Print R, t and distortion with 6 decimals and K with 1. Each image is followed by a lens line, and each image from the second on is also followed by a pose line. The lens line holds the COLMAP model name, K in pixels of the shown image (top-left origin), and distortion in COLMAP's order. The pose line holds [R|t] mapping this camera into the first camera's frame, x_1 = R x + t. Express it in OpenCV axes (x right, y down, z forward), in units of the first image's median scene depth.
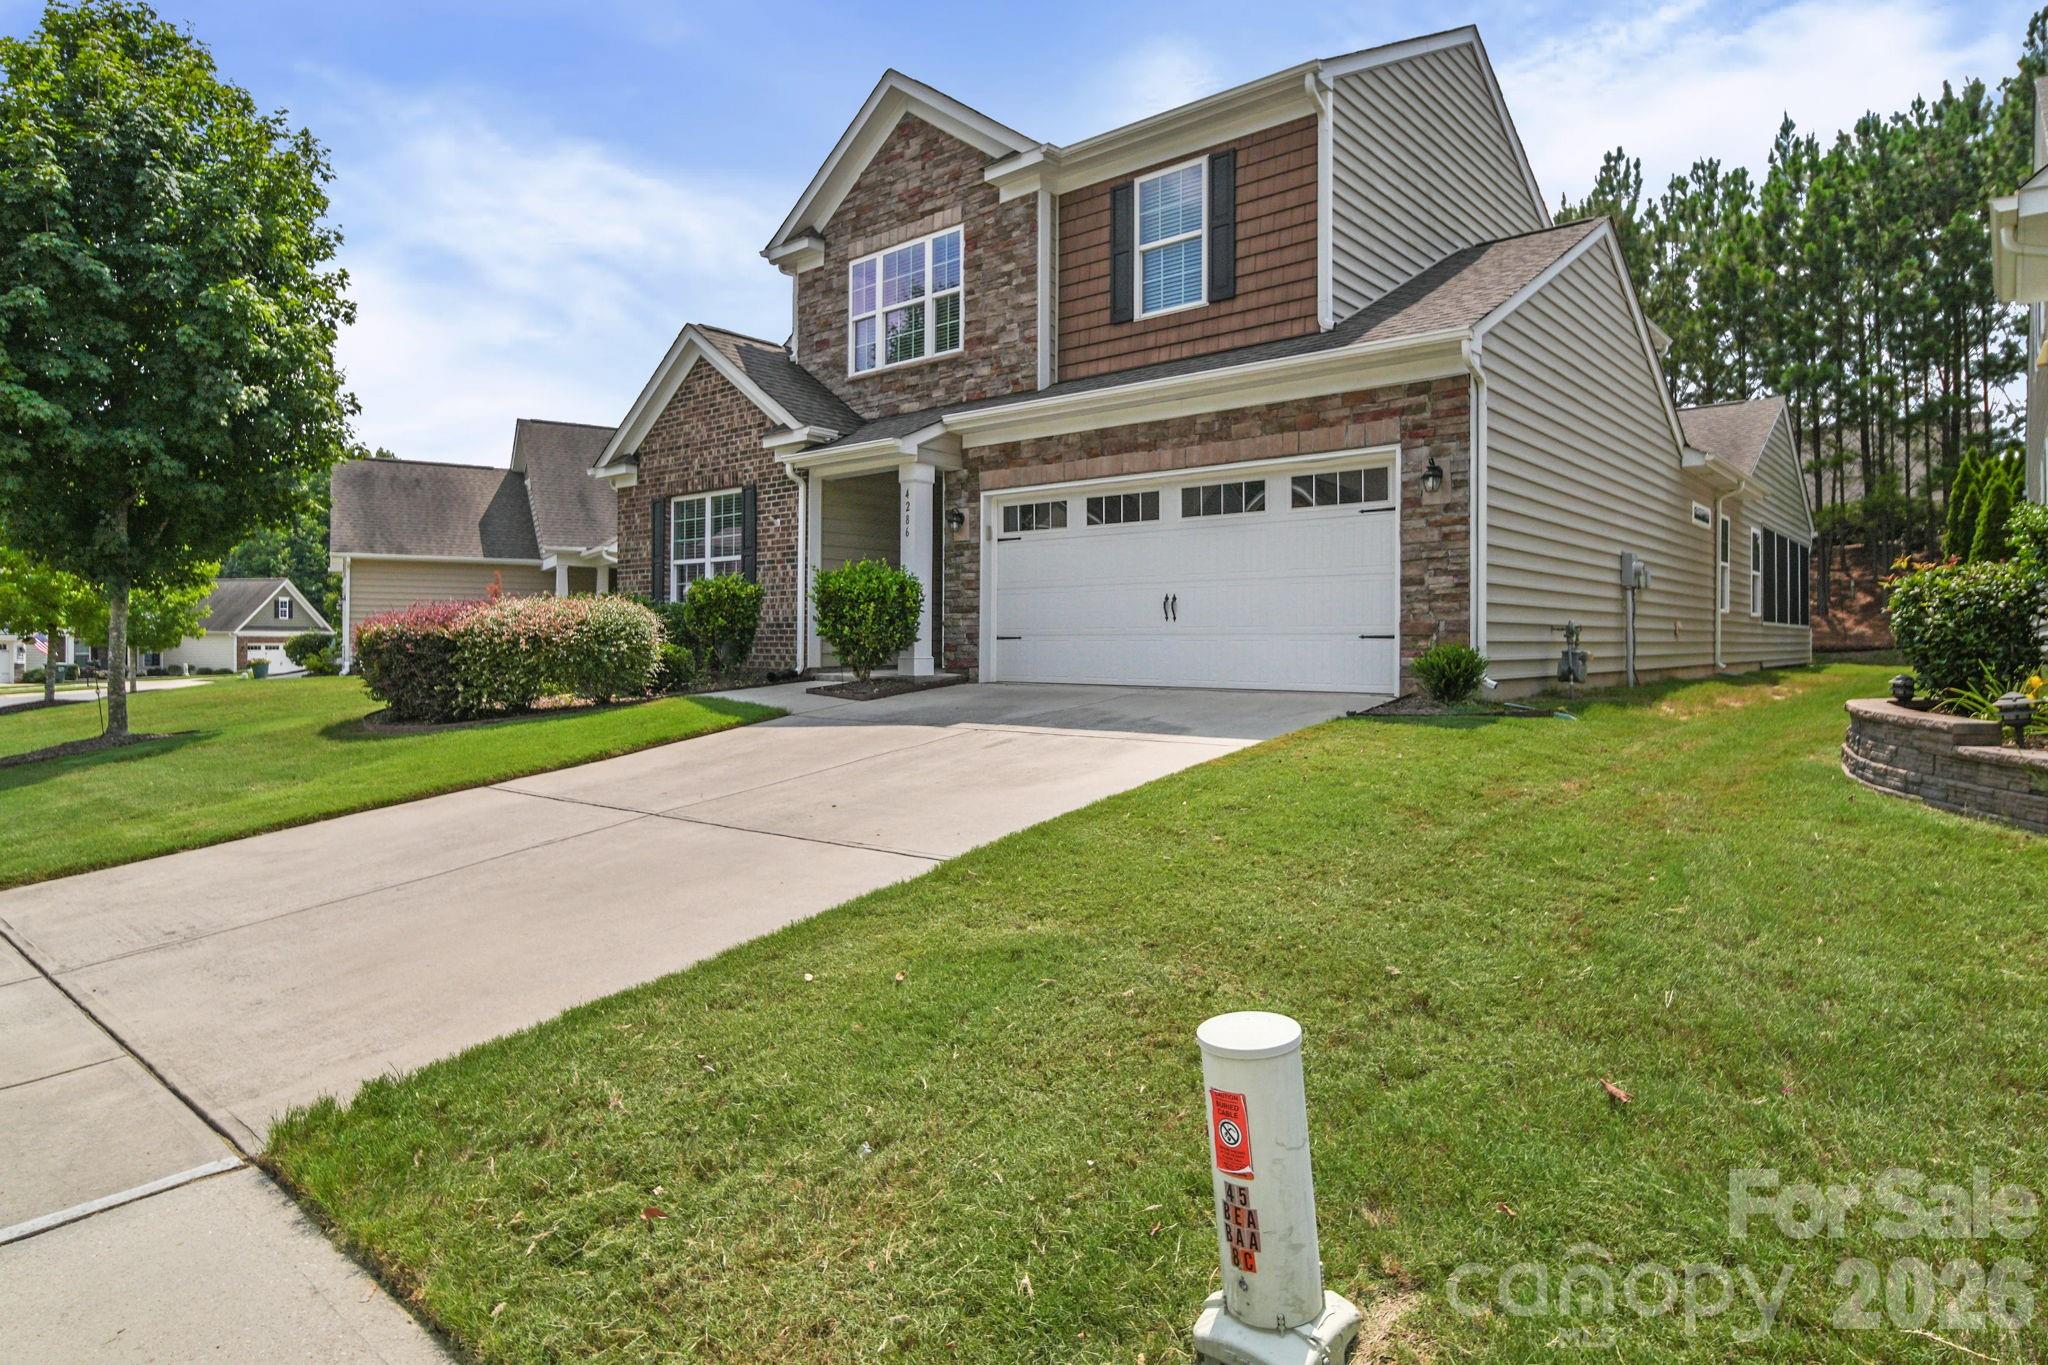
lens RADIAL K [[1145.8, 0, 1025.3], [0, 1145.8, 626.7], [0, 0, 1]] dist [-0.001396, -0.000113]
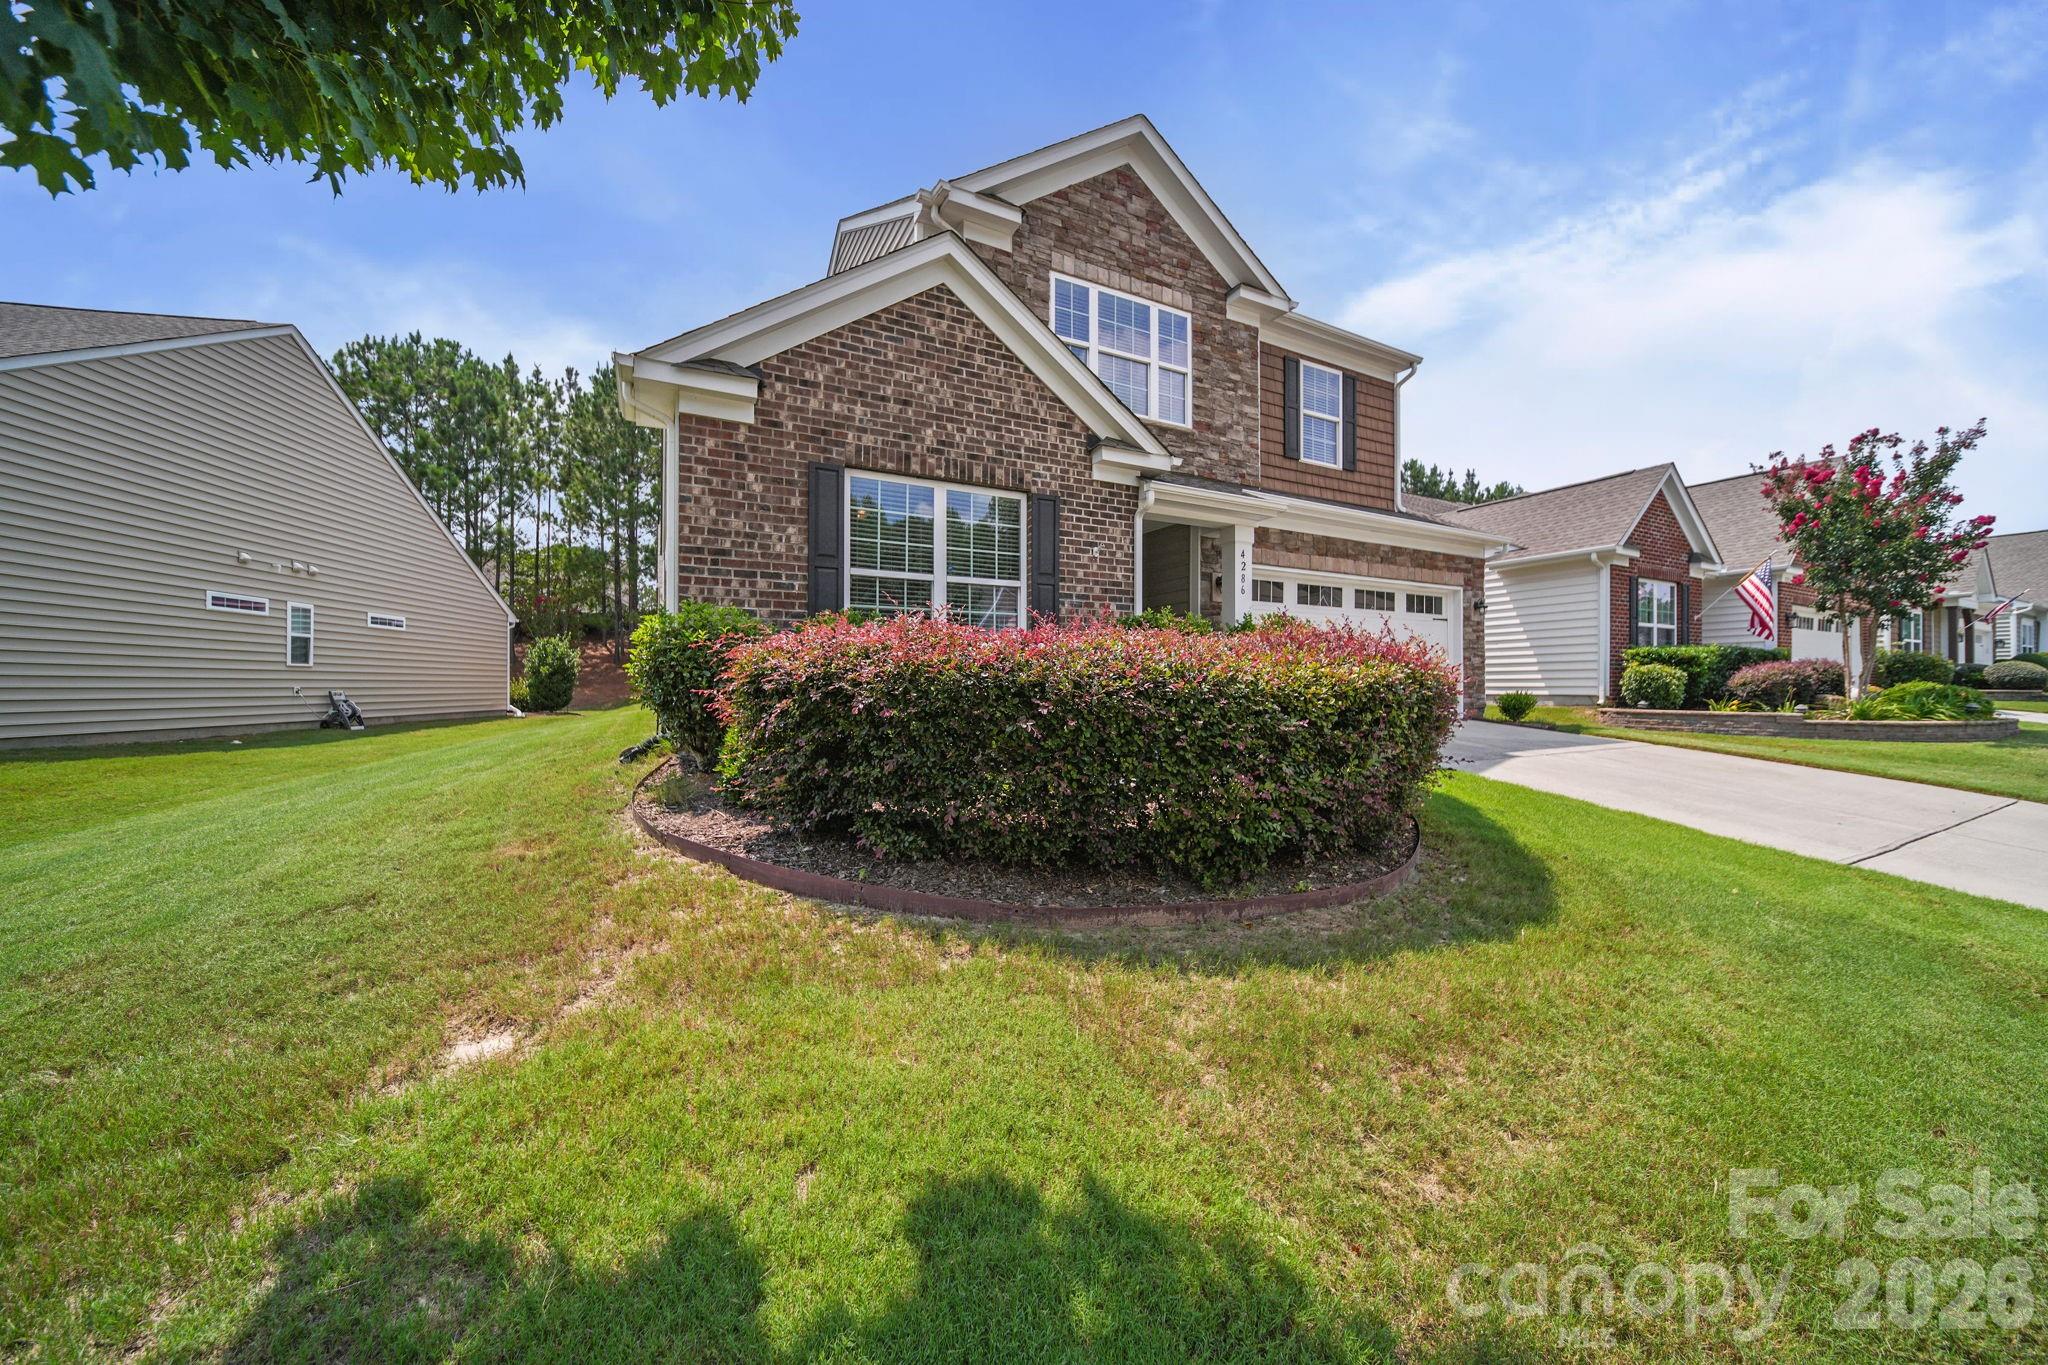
lens RADIAL K [[729.9, 0, 1034.8], [0, 729.9, 683.6], [0, 0, 1]] dist [-0.001520, -0.000126]
pose [[0.349485, 0.002791, 0.936938, -0.791538], [-0.010377, 0.999946, 0.000892, 0.006415], [-0.936884, -0.010035, 0.349495, 0.921410]]
